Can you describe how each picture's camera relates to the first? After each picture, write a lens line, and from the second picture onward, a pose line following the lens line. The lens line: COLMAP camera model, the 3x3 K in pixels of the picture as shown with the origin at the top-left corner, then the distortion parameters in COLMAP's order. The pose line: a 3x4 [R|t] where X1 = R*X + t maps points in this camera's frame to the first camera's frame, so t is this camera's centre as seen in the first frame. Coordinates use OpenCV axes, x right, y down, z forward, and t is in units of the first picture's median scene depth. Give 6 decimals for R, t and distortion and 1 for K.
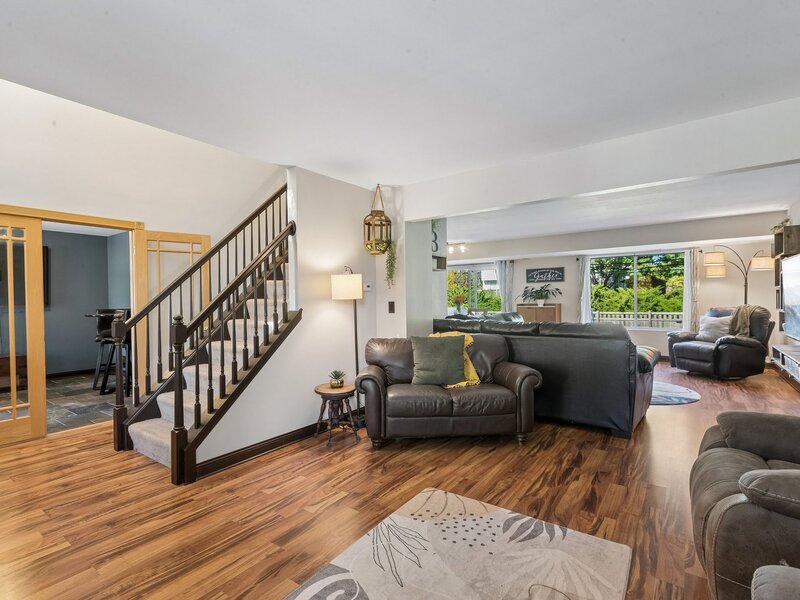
lens RADIAL K [[402.0, 0, 400.5], [0, 402.0, 301.4], [0, 0, 1]] dist [-0.001387, -0.001669]
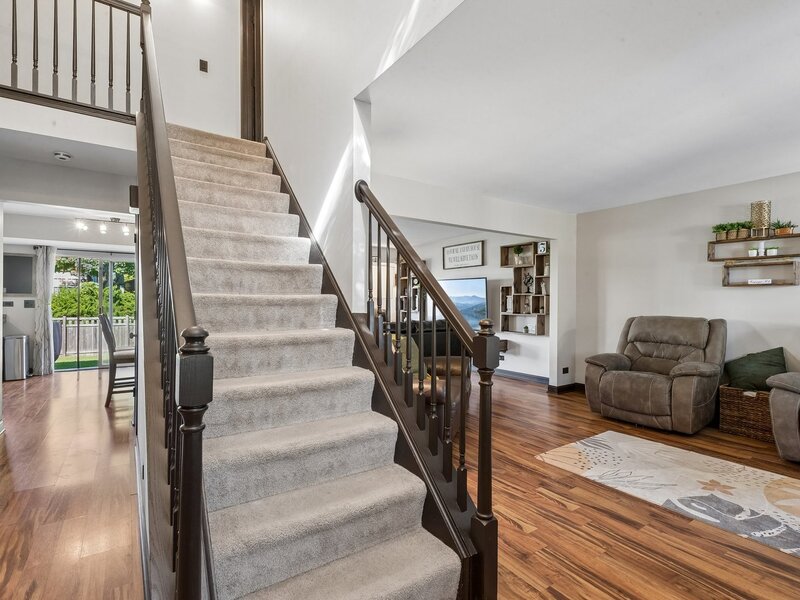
lens RADIAL K [[402.0, 0, 399.1], [0, 402.0, 299.9], [0, 0, 1]] dist [-0.001387, -0.001669]
pose [[0.342157, 0.020652, 0.939416, -1.233504], [-0.006619, 0.999787, -0.019568, 0.019542], [-0.939619, 0.000478, 0.342221, 0.989463]]
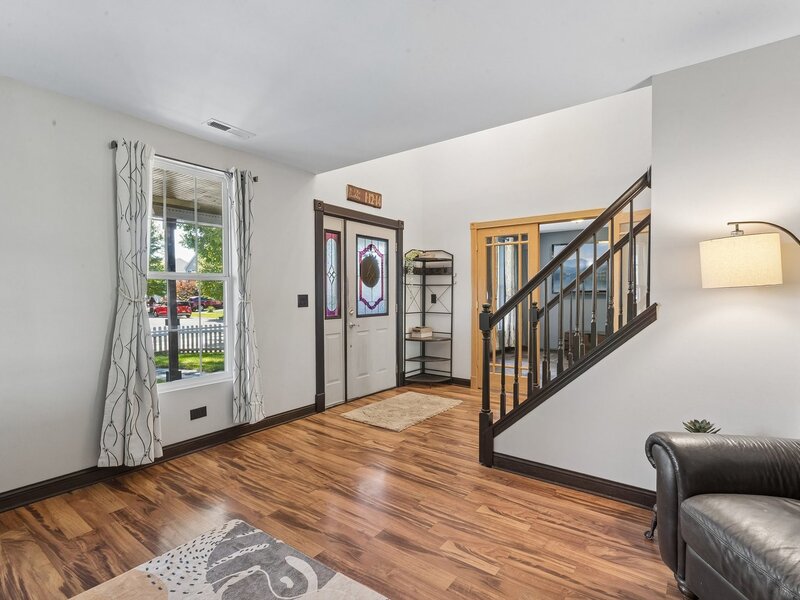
lens RADIAL K [[402.0, 0, 396.2], [0, 402.0, 295.8], [0, 0, 1]] dist [-0.001387, -0.001669]
pose [[-0.020674, 0.021232, -0.999561, 0.544597], [-0.001378, 0.999773, 0.021265, -0.008574], [0.999785, 0.001817, -0.020640, 0.847015]]
